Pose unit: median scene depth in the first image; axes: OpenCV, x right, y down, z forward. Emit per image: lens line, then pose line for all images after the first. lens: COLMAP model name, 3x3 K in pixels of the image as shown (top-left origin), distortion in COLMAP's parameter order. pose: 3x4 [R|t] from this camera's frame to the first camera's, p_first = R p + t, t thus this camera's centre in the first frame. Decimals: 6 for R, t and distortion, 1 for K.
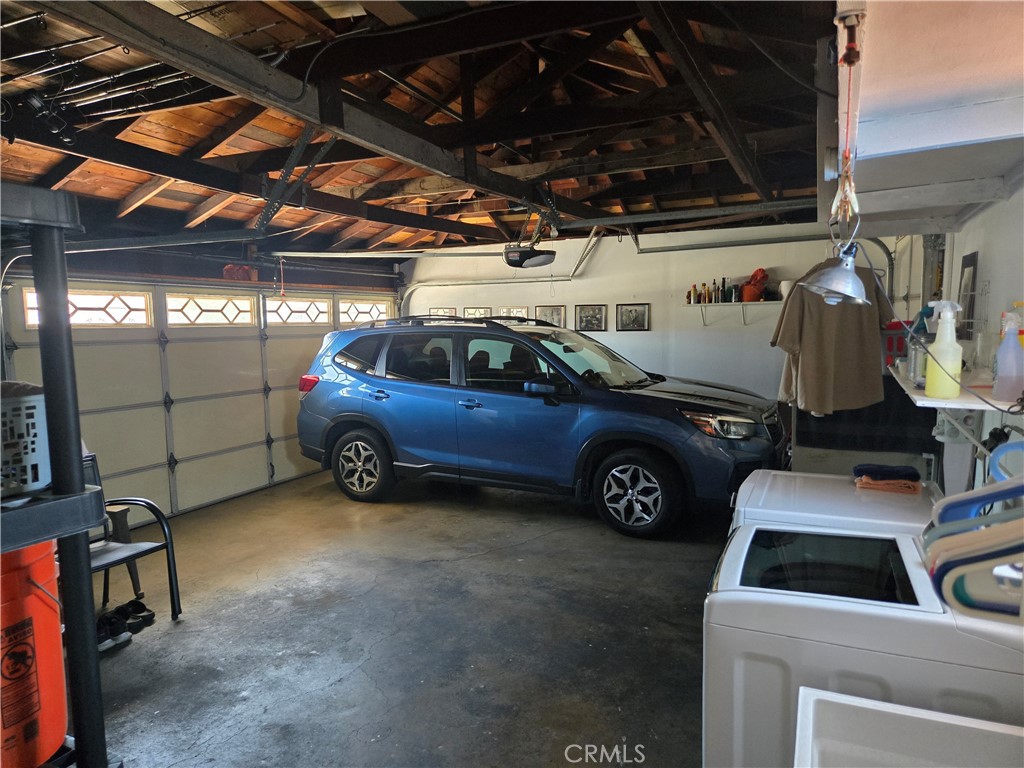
lens RADIAL K [[682.2, 0, 510.7], [0, 682.2, 390.3], [0, 0, 1]] dist [0.076917, -0.070004]
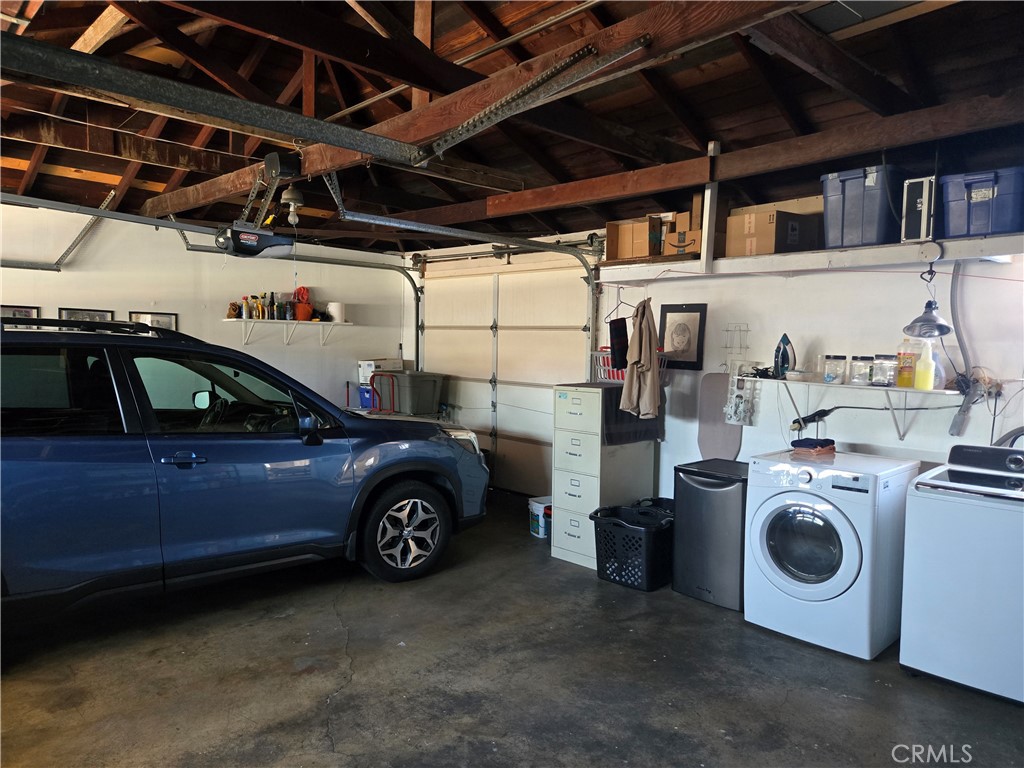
lens RADIAL K [[682.2, 0, 510.7], [0, 682.2, 390.3], [0, 0, 1]] dist [0.076917, -0.070004]
pose [[0.369204, -0.037296, 0.928600, -0.593857], [0.066045, 0.997721, 0.013813, -0.036757], [-0.926999, 0.056230, 0.370826, 0.530110]]
